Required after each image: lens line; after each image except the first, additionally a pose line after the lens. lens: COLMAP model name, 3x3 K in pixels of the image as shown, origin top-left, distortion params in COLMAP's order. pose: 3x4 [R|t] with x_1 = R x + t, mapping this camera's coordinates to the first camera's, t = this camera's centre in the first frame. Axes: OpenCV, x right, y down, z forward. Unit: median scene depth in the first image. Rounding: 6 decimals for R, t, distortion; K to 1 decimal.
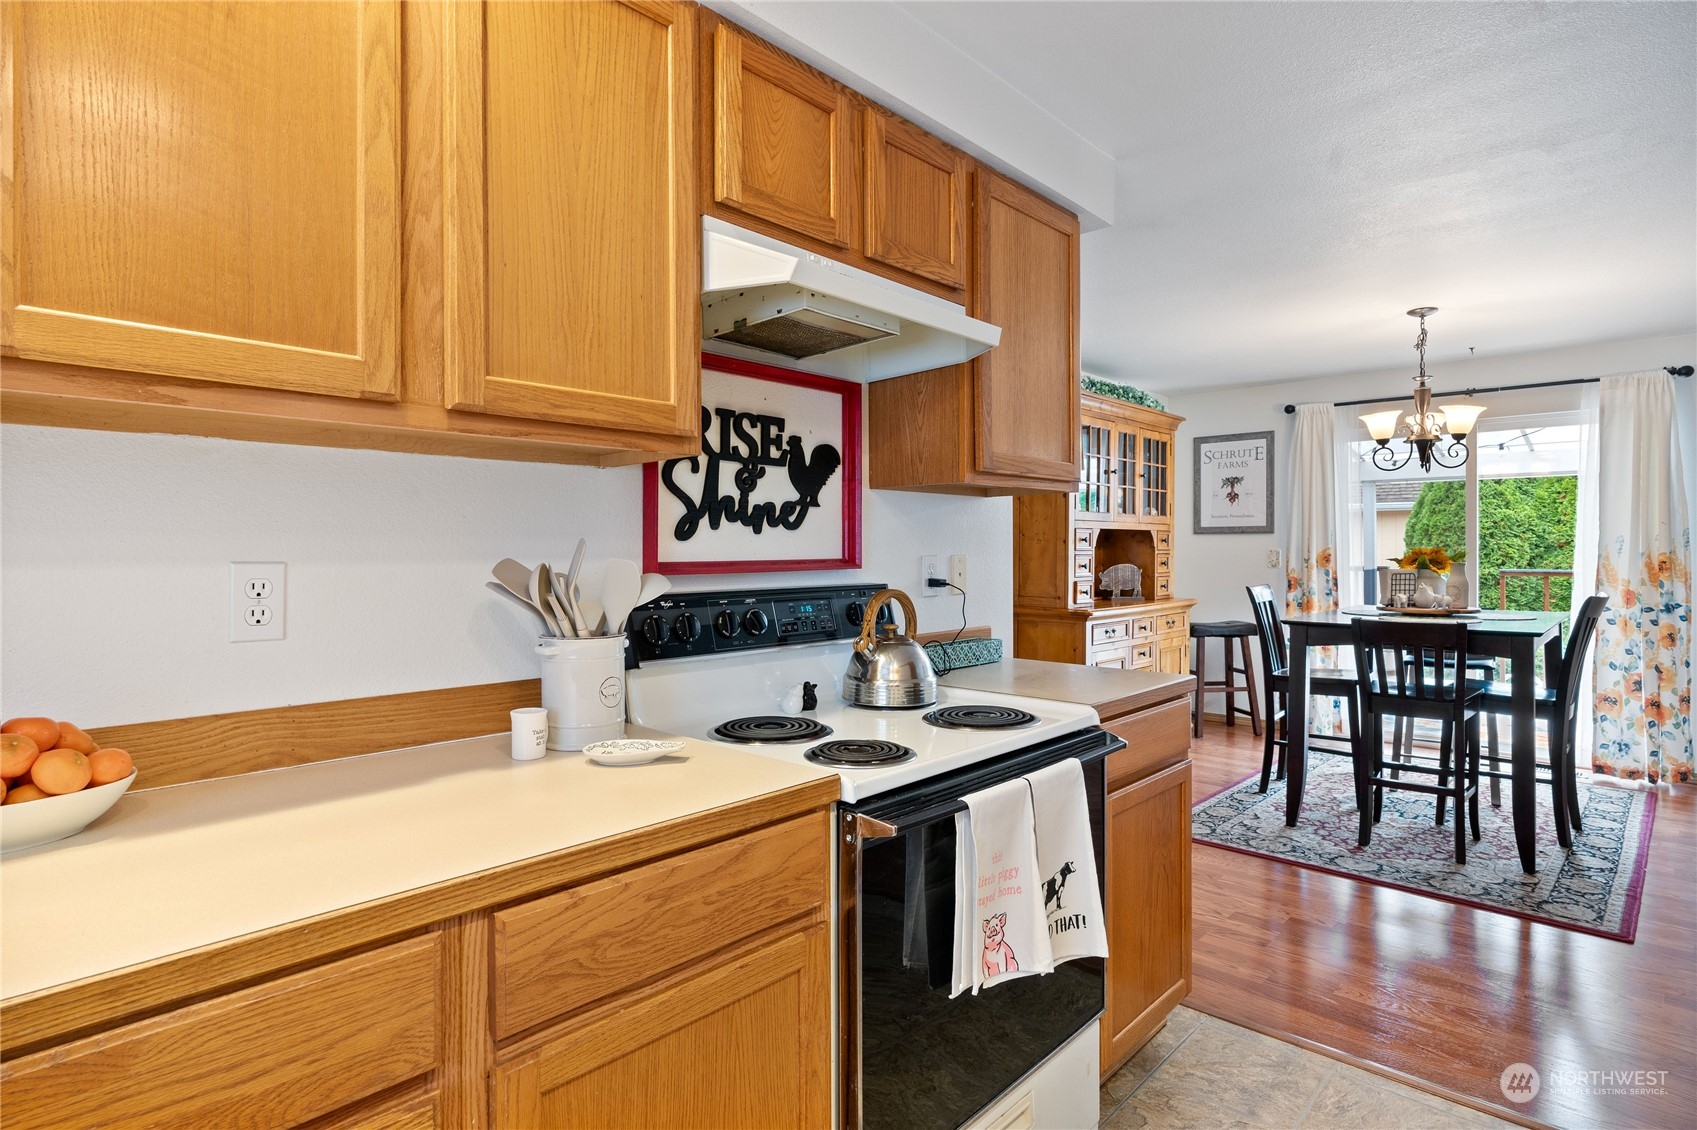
lens RADIAL K [[886.6, 0, 842.8], [0, 886.6, 557.1], [0, 0, 1]] dist [-0.000697, 0.002191]
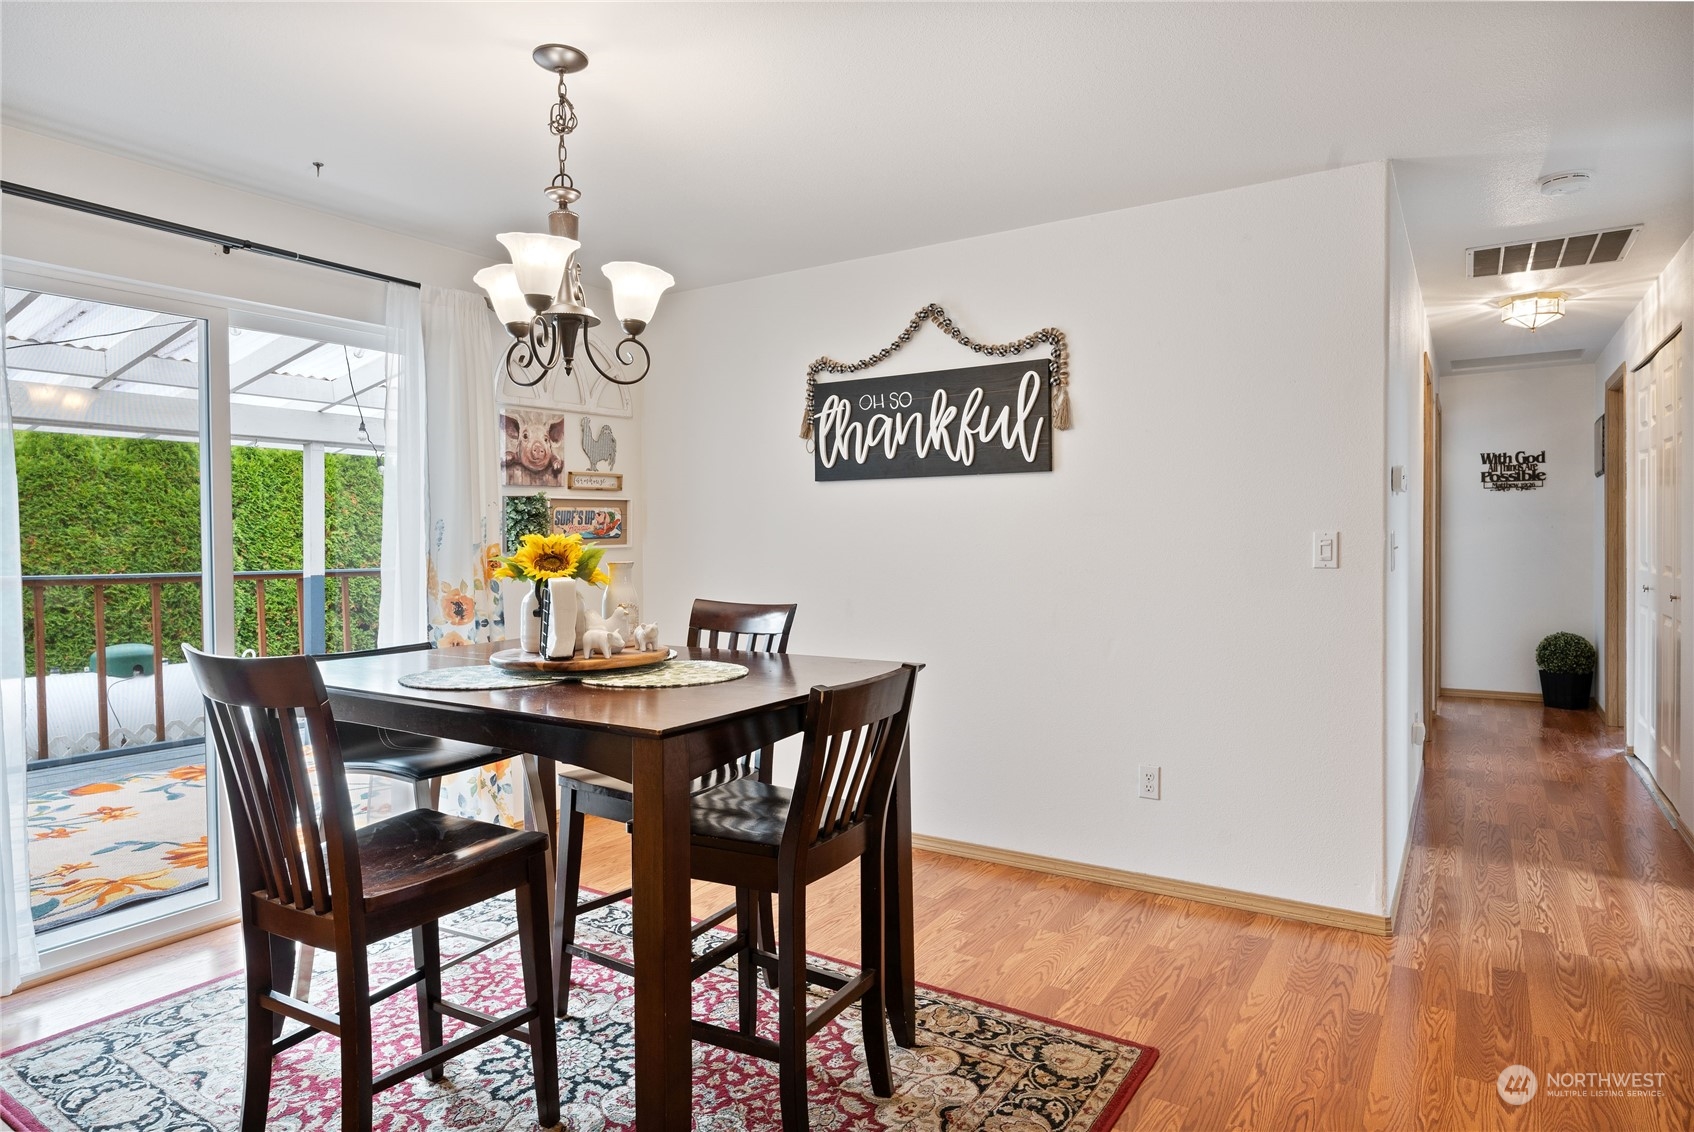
lens RADIAL K [[975.0, 0, 836.9], [0, 975.0, 551.7], [0, 0, 1]] dist [-0.004790, -0.000682]
pose [[-0.179489, -0.011030, 0.983698, 0.087318], [0.015699, 0.999778, 0.014075, -0.006110], [-0.983635, 0.017969, -0.179276, 0.986693]]
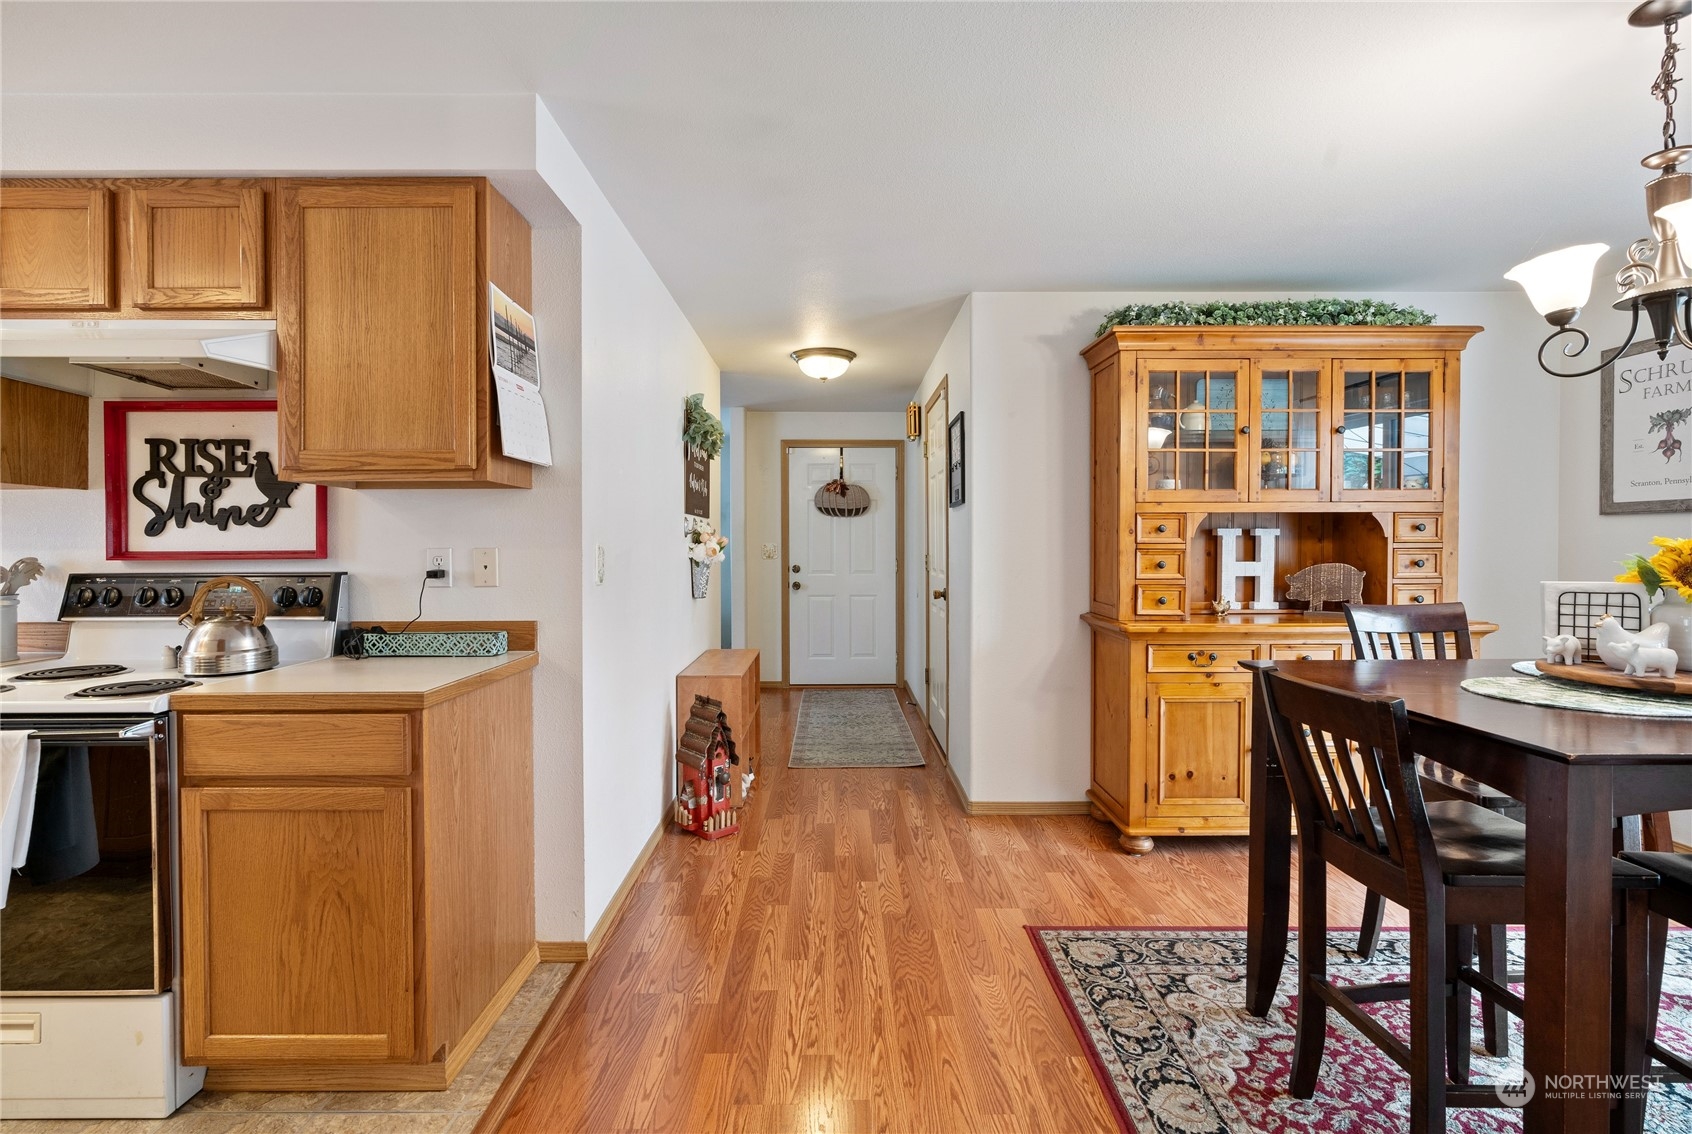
lens RADIAL K [[776.7, 0, 843.7], [0, 776.7, 553.4], [0, 0, 1]] dist [-0.001336, 0.001266]
pose [[0.682991, 0.008863, -0.730373, 0.683179], [-0.005143, 0.999960, 0.007326, -0.003061], [0.730408, -0.001247, 0.683010, 0.445465]]
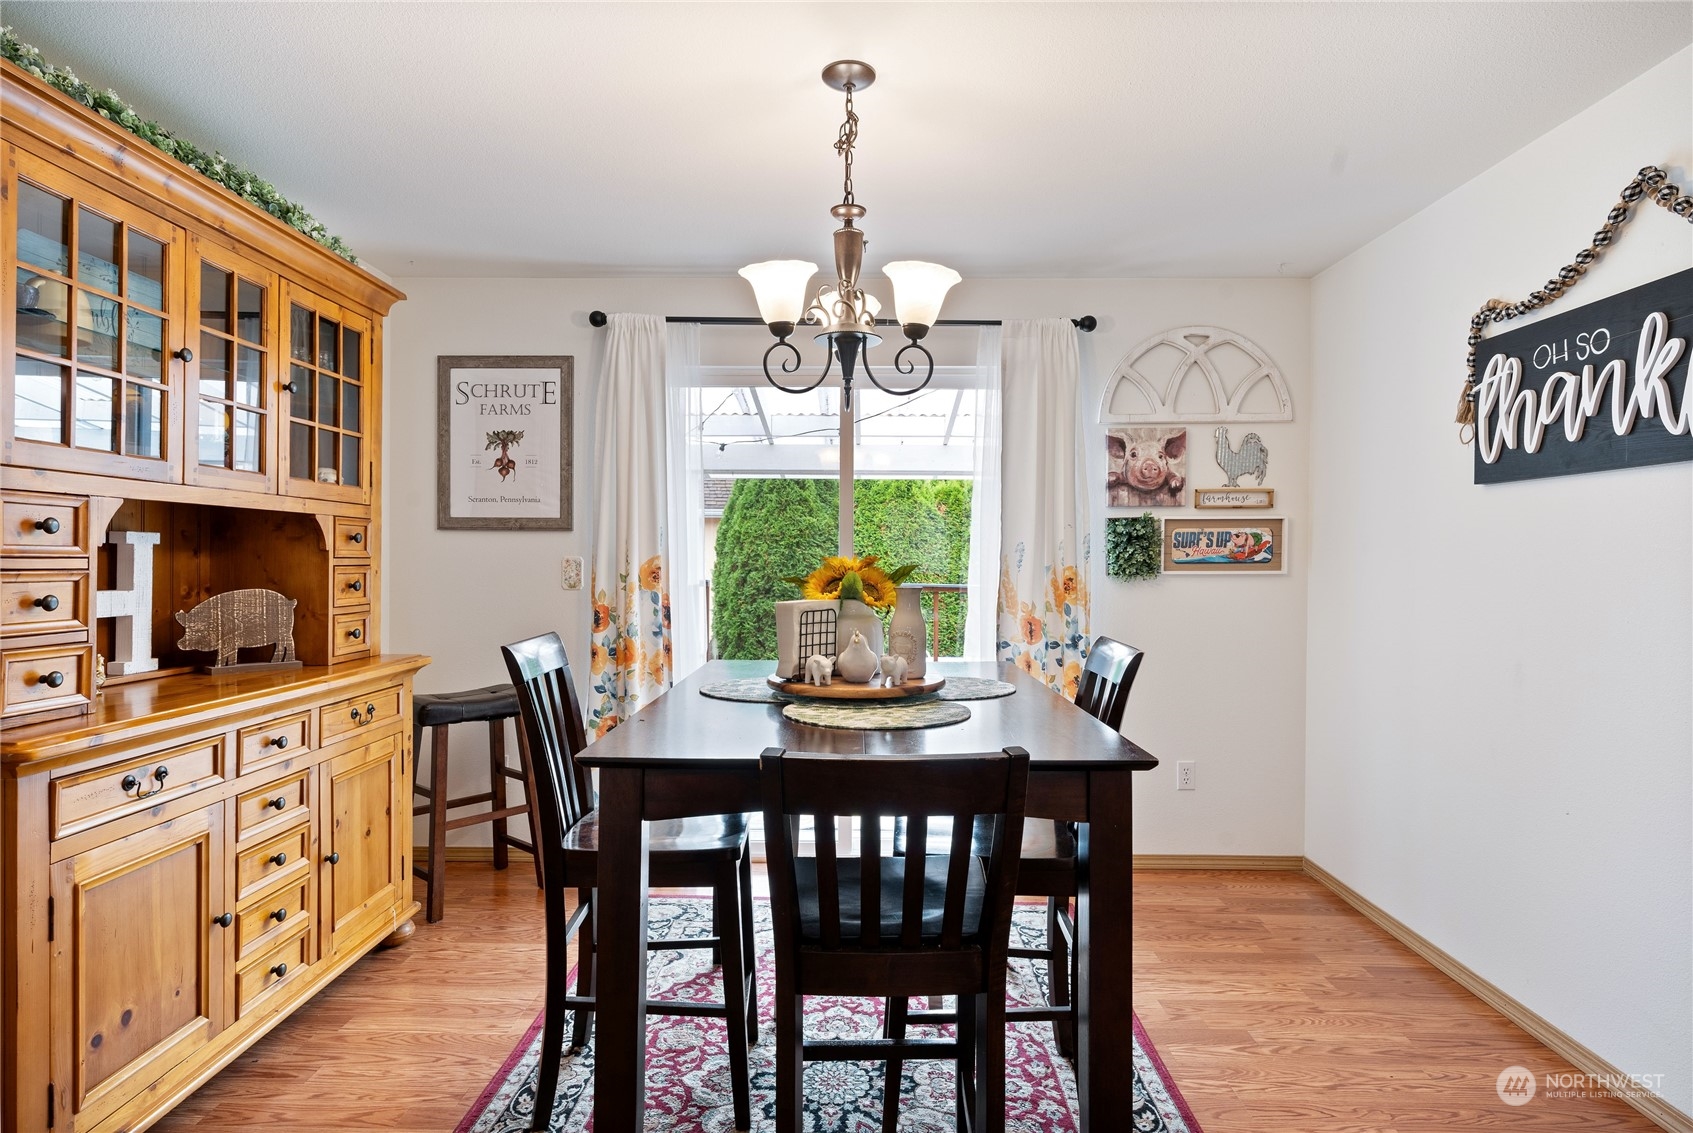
lens RADIAL K [[900.8, 0, 844.8], [0, 900.8, 574.2], [0, 0, 1]] dist [-0.019474, 0.001444]
pose [[0.741146, -0.004292, 0.671330, 0.329274], [-0.002252, 0.999958, 0.008879, -0.005740], [-0.671340, -0.008093, 0.741105, 0.654396]]
